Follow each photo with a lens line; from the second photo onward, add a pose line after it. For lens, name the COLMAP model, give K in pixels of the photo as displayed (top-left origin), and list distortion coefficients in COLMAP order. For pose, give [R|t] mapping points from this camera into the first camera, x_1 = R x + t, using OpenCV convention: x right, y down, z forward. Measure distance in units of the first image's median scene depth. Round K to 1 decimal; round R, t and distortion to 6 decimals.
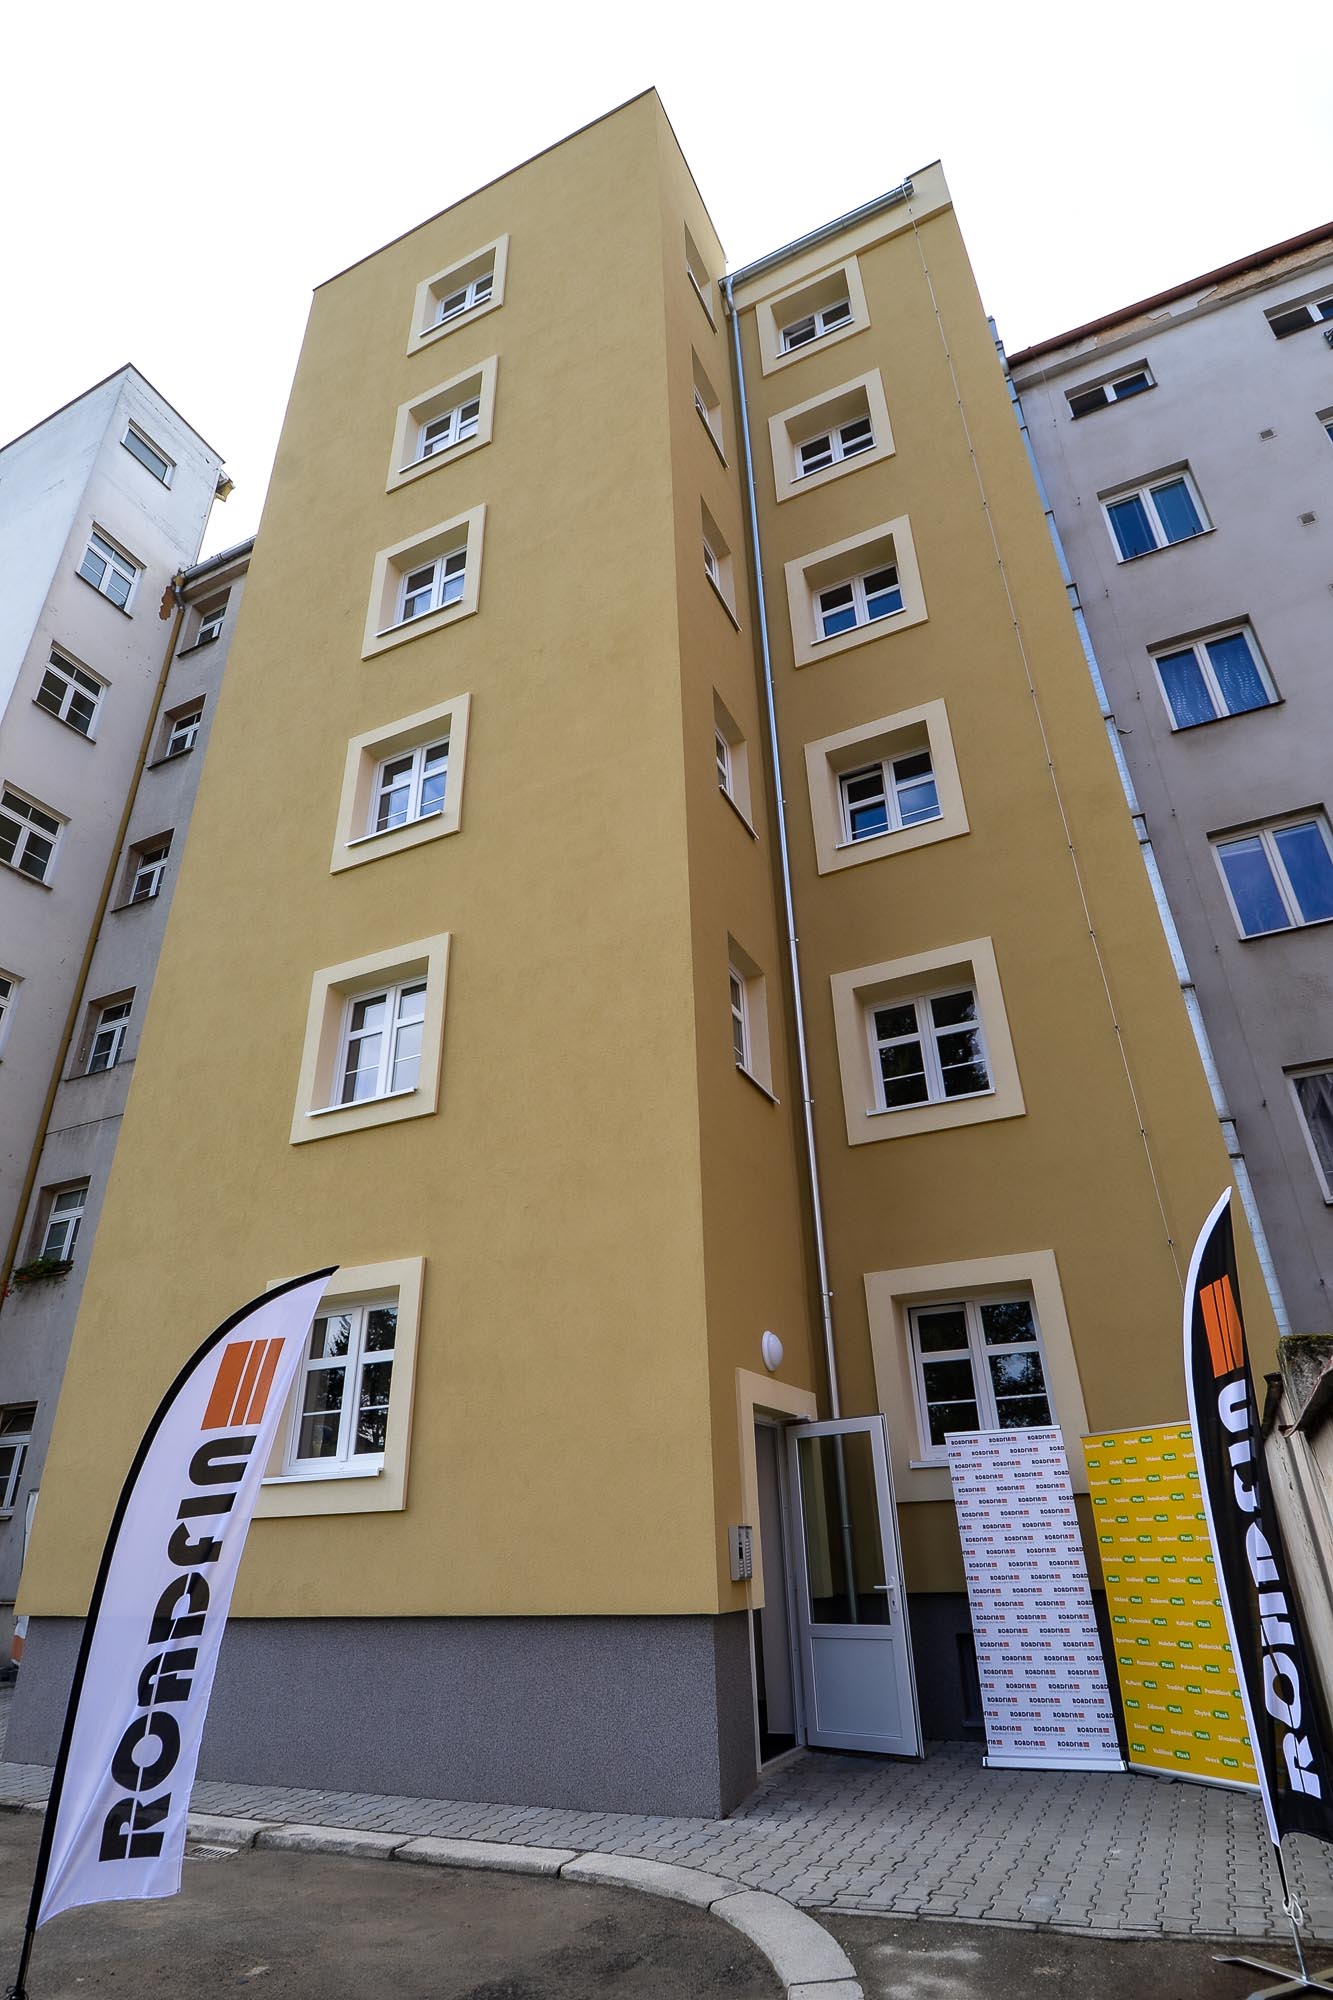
lens RADIAL K [[1037.4, 0, 666.5], [0, 1037.4, 1000.0], [0, 0, 1]] dist [0.022012, -0.033032]
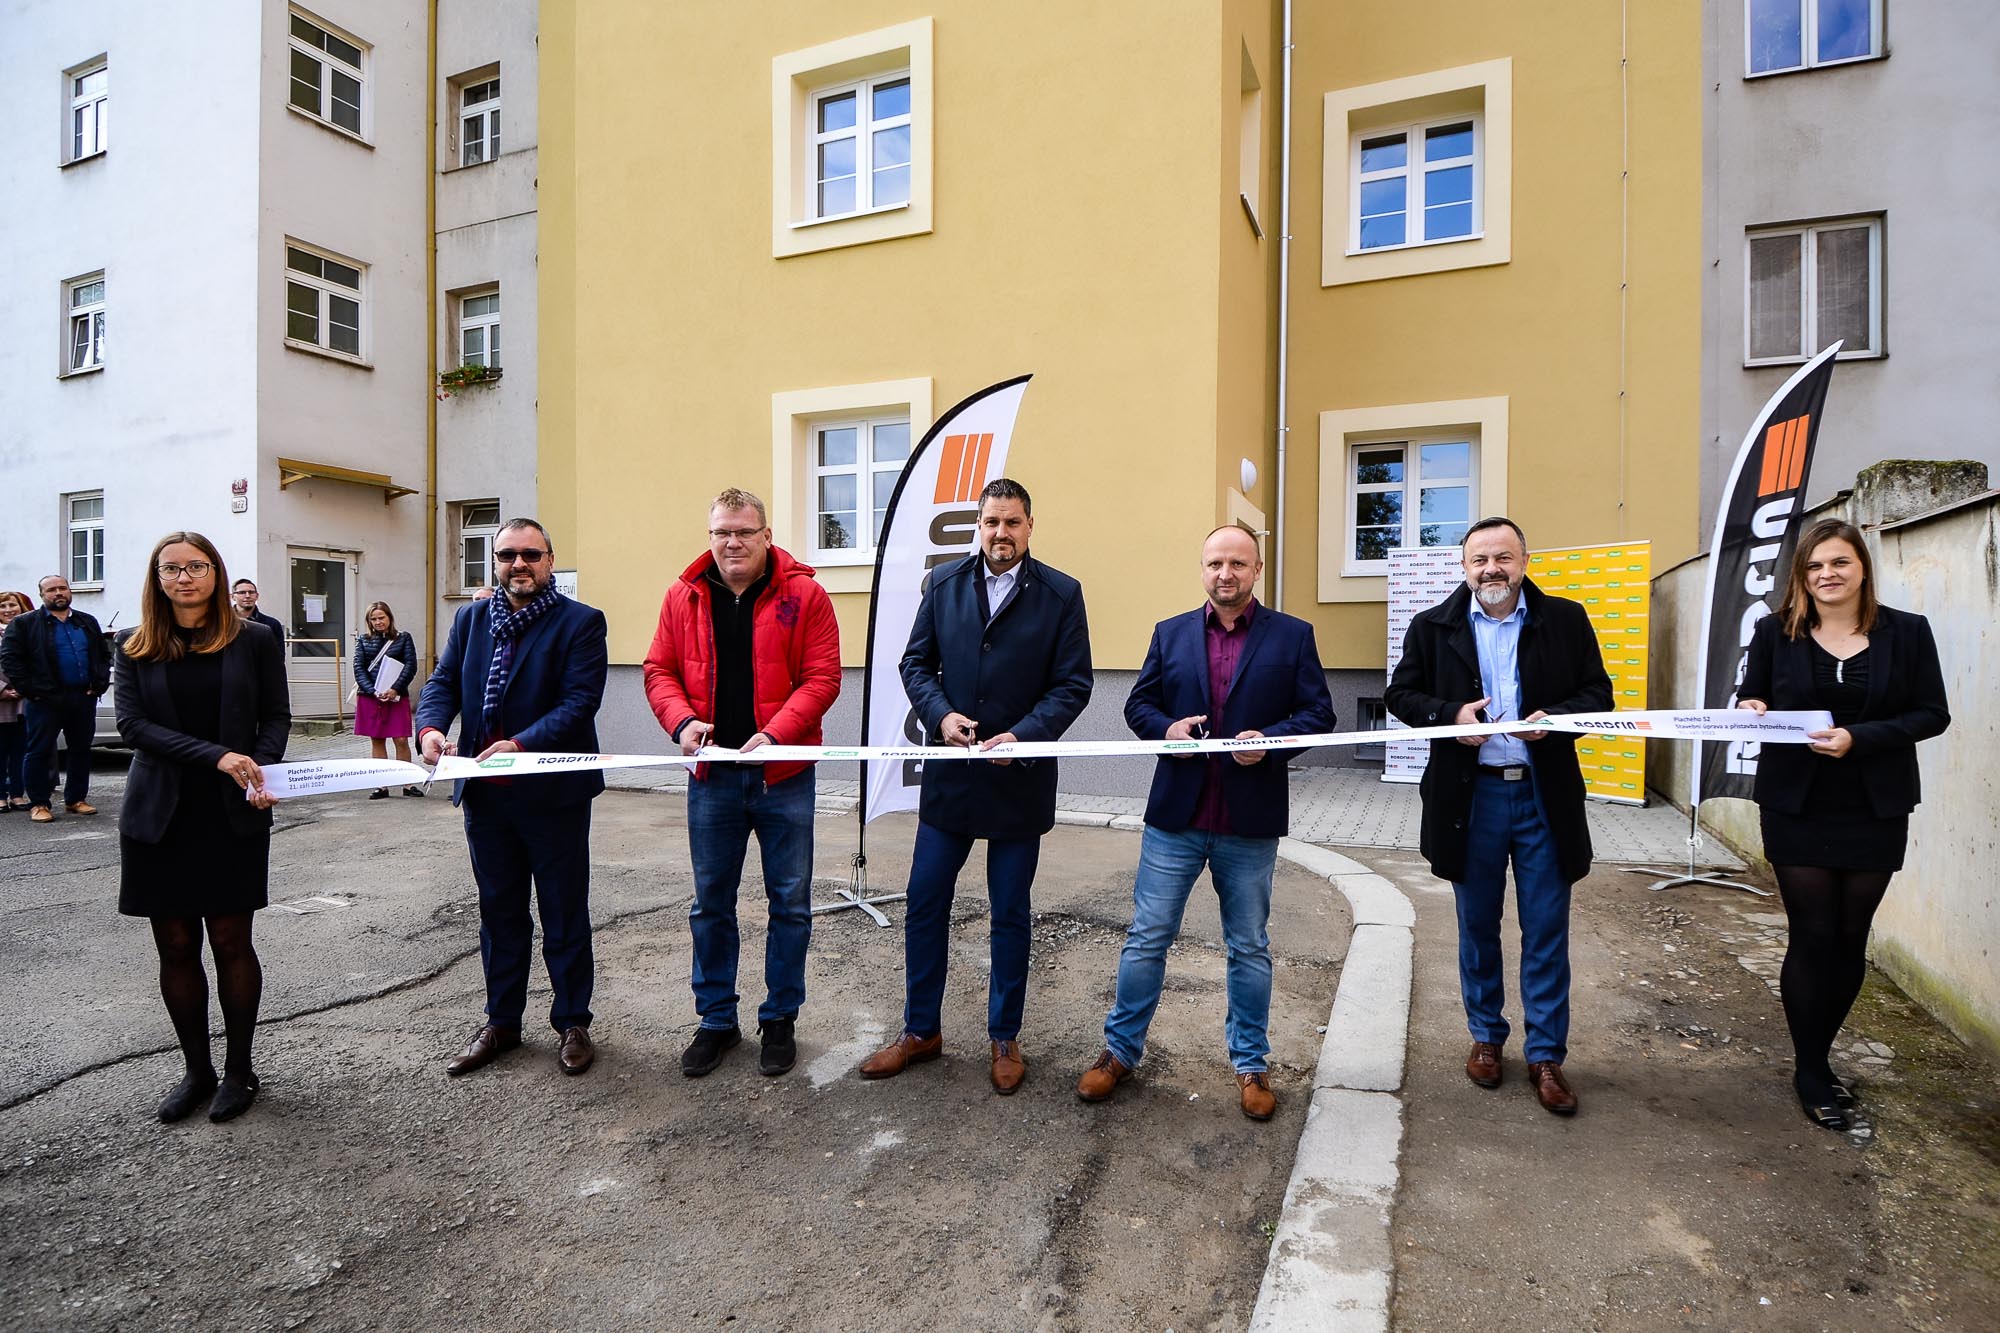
lens RADIAL K [[1037.4, 0, 1000.0], [0, 1037.4, 666.5], [0, 0, 1]] dist [0.022012, -0.033032]
pose [[0.998710, 0.035044, 0.036735, -0.158047], [-0.048303, 0.878655, 0.475007, -0.001270], [-0.015631, -0.476169, 0.879215, -0.064797]]
